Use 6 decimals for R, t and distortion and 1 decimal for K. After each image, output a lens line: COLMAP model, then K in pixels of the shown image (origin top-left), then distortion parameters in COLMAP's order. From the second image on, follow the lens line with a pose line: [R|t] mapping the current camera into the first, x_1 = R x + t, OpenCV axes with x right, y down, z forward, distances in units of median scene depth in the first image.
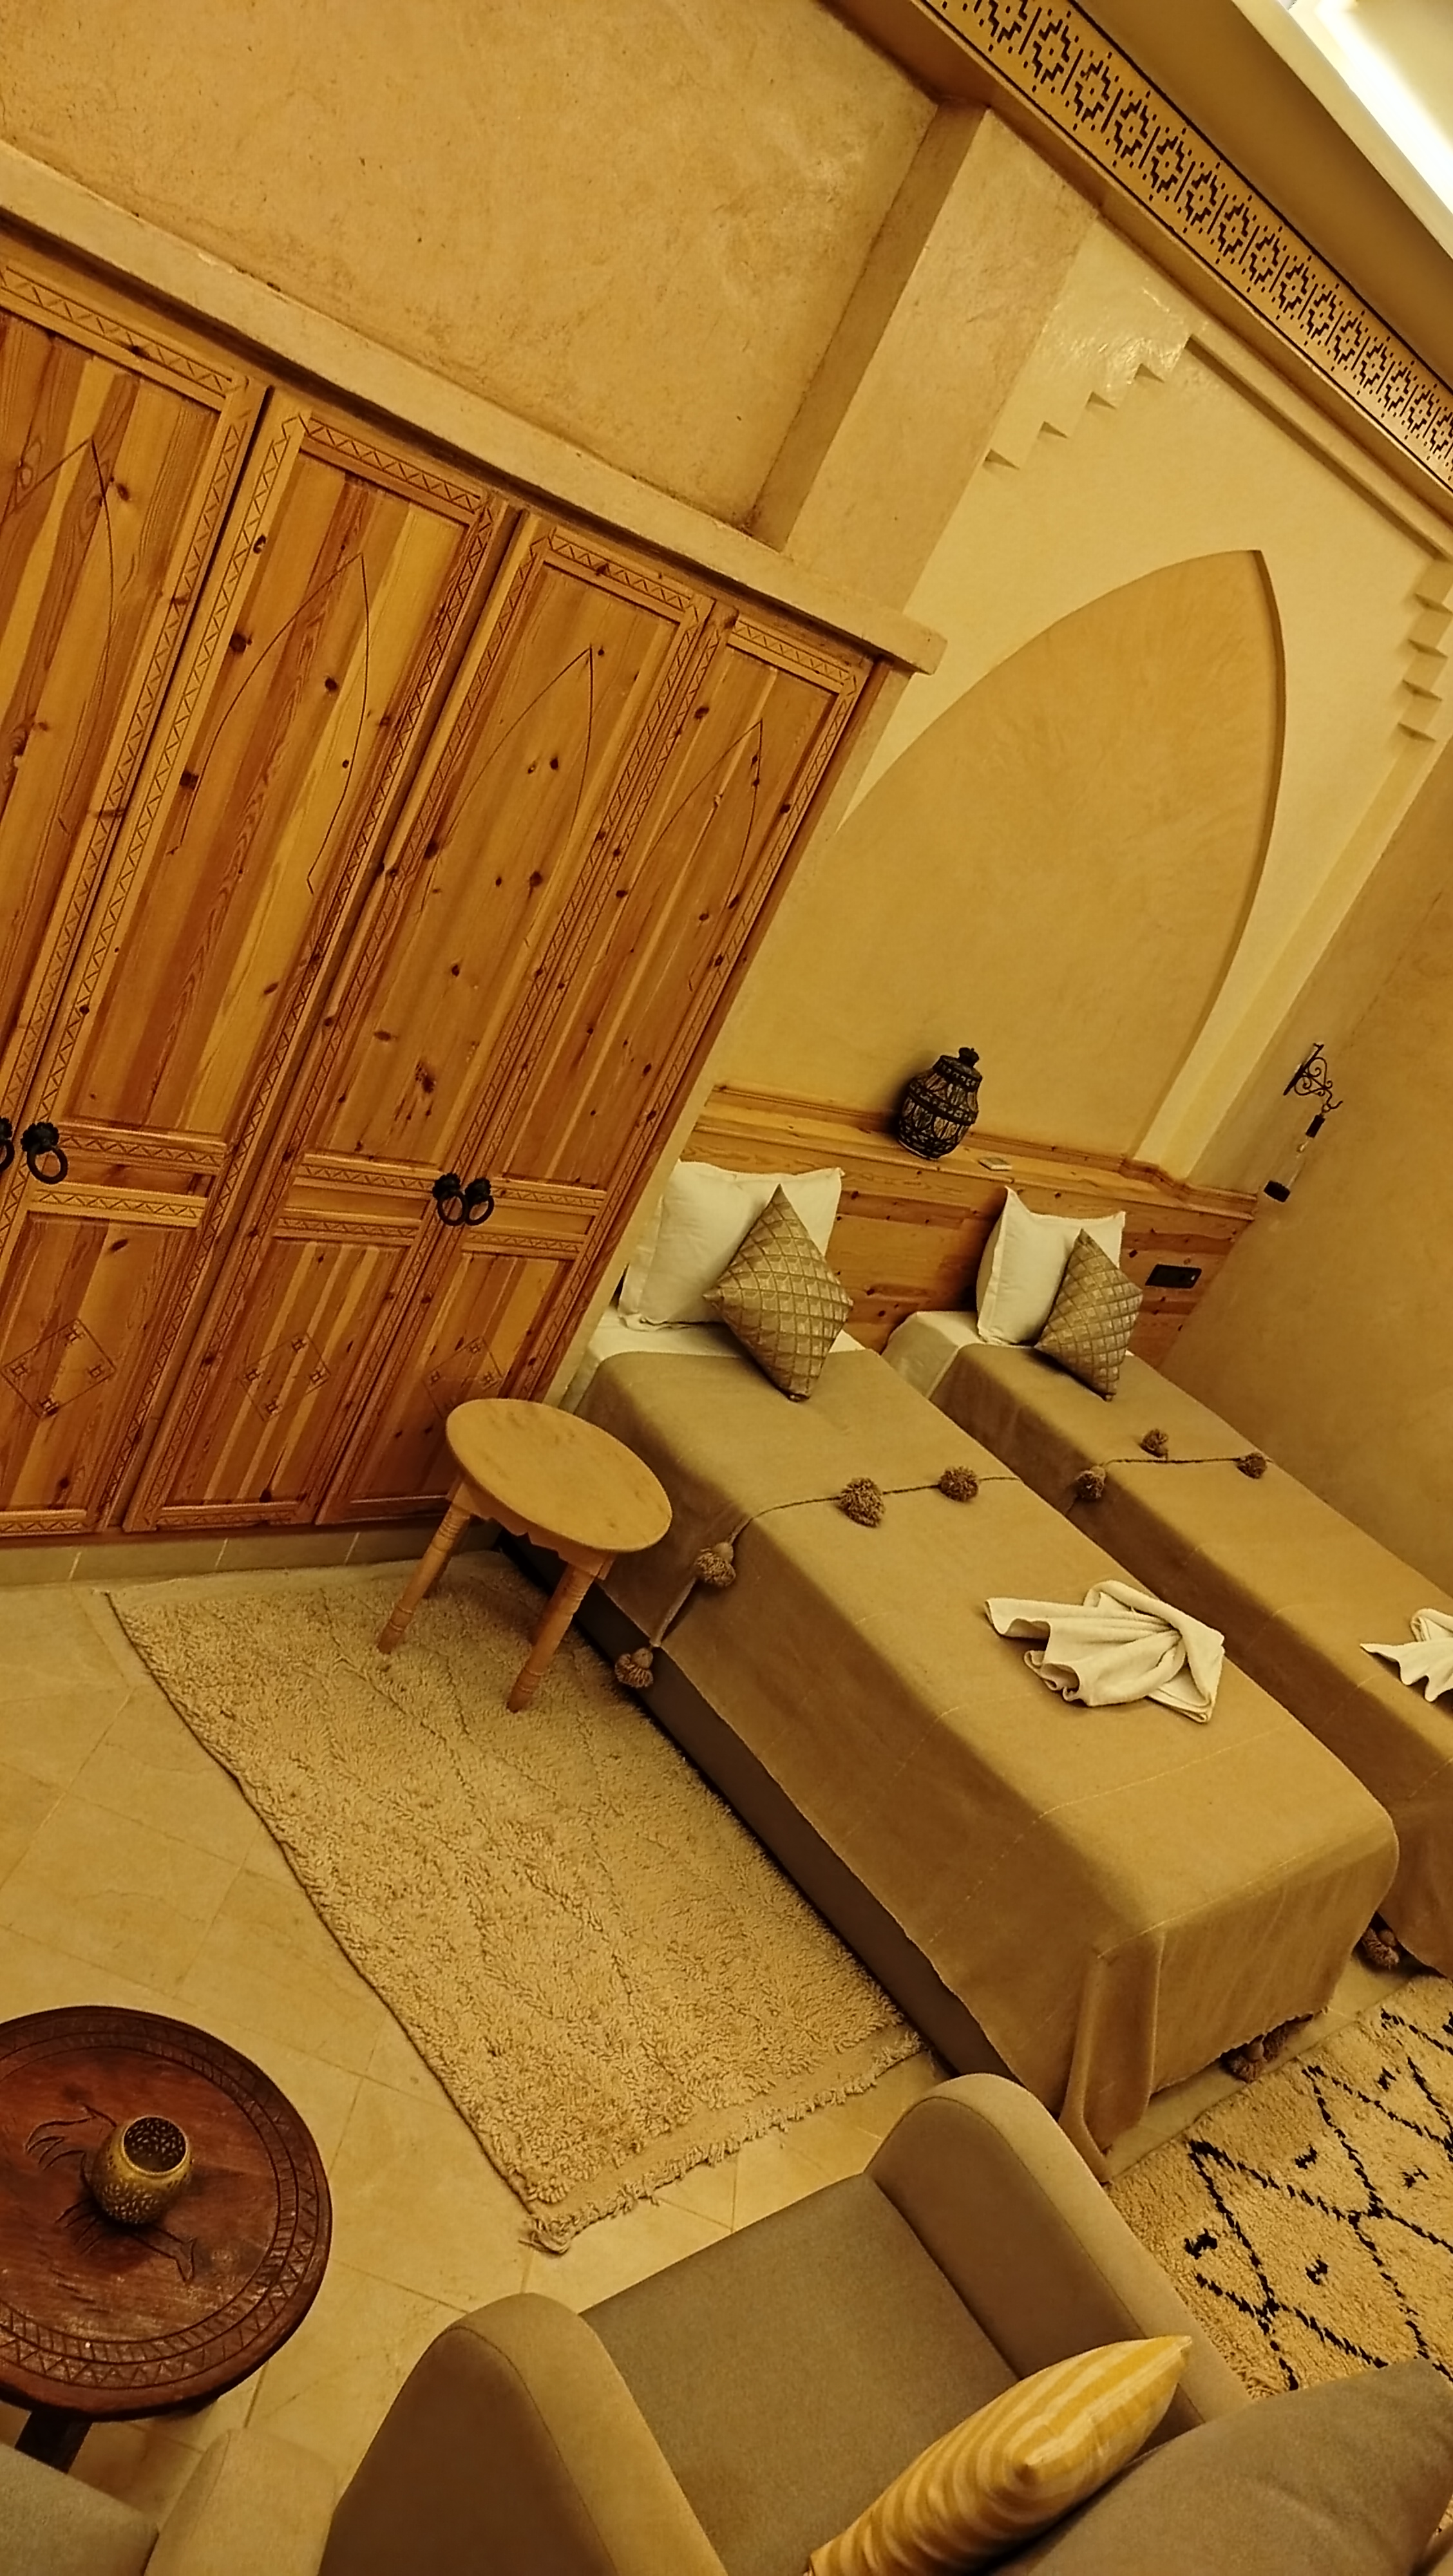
lens RADIAL K [[1797.4, 0, 736.3], [0, 1797.4, 1284.9], [0, 0, 1]] dist [0.007102, -0.007554]
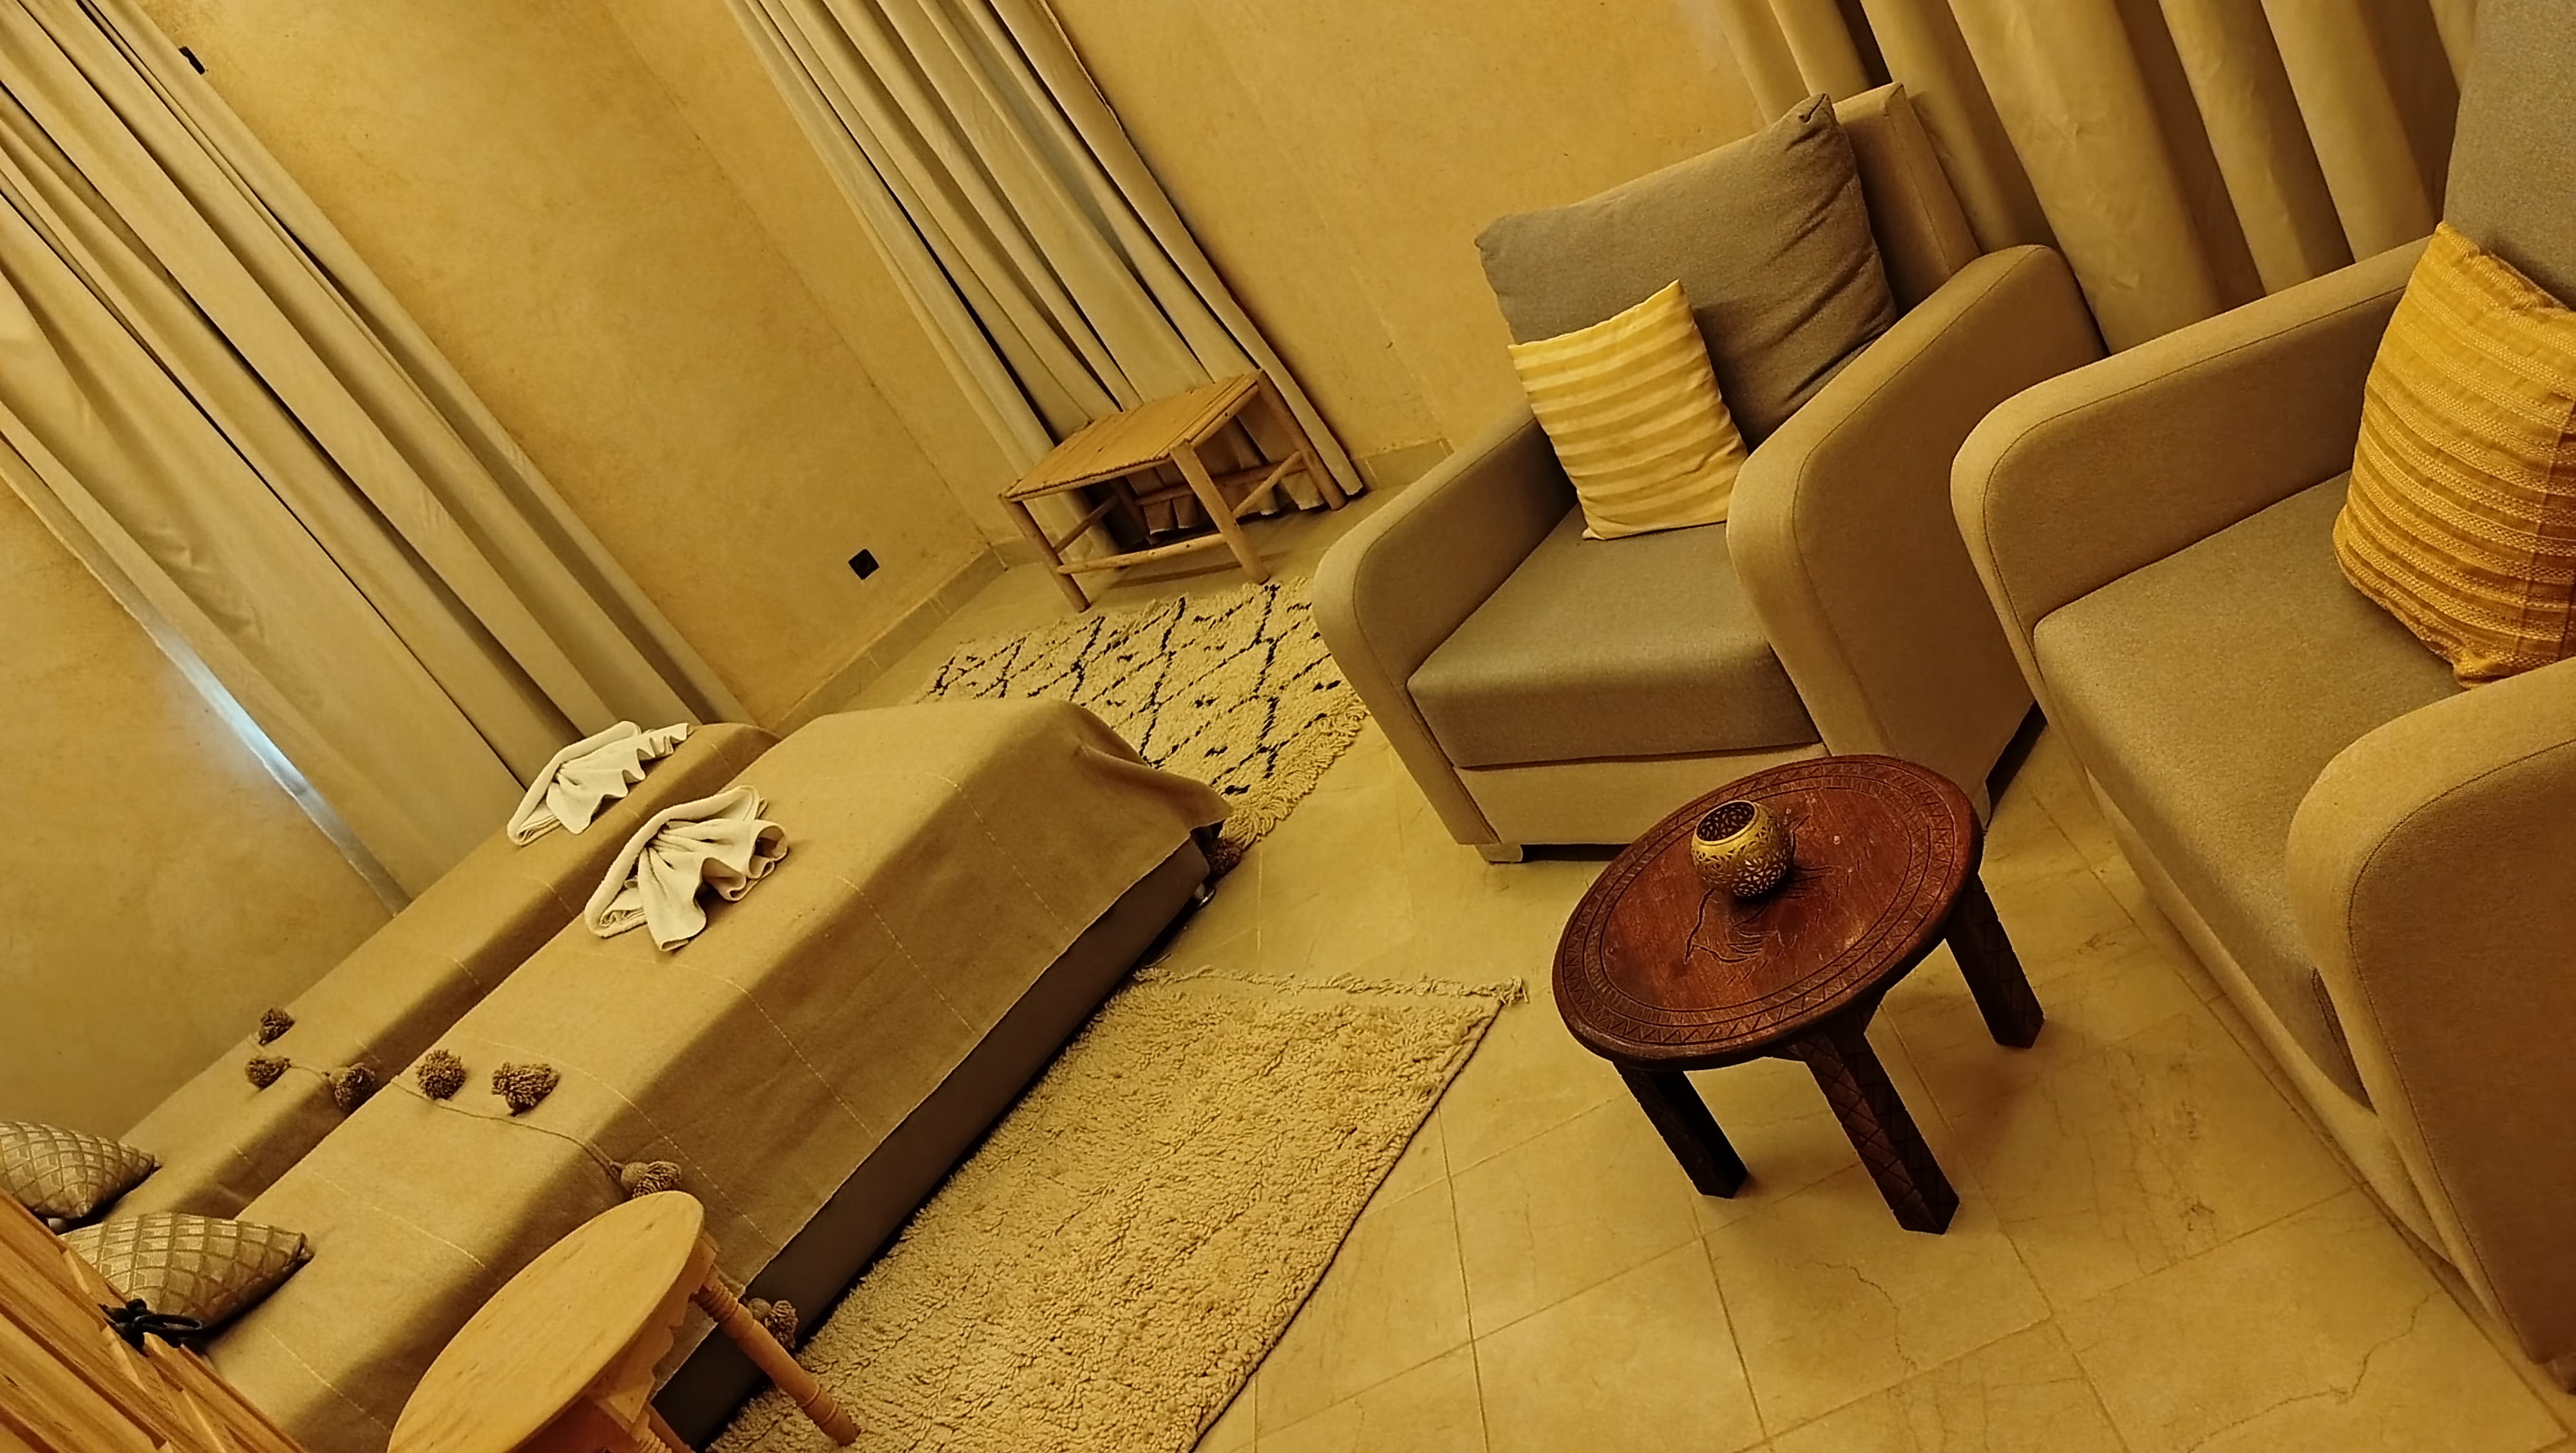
lens RADIAL K [[1800.3, 0, 1276.0], [0, 1800.3, 731.2], [0, 0, 1]] dist [0.008758, -0.001273]
pose [[-0.283611, -0.682027, 0.674095, -0.485447], [0.722188, 0.310560, 0.618059, -0.189219], [-0.630880, 0.662112, 0.404473, 0.412243]]
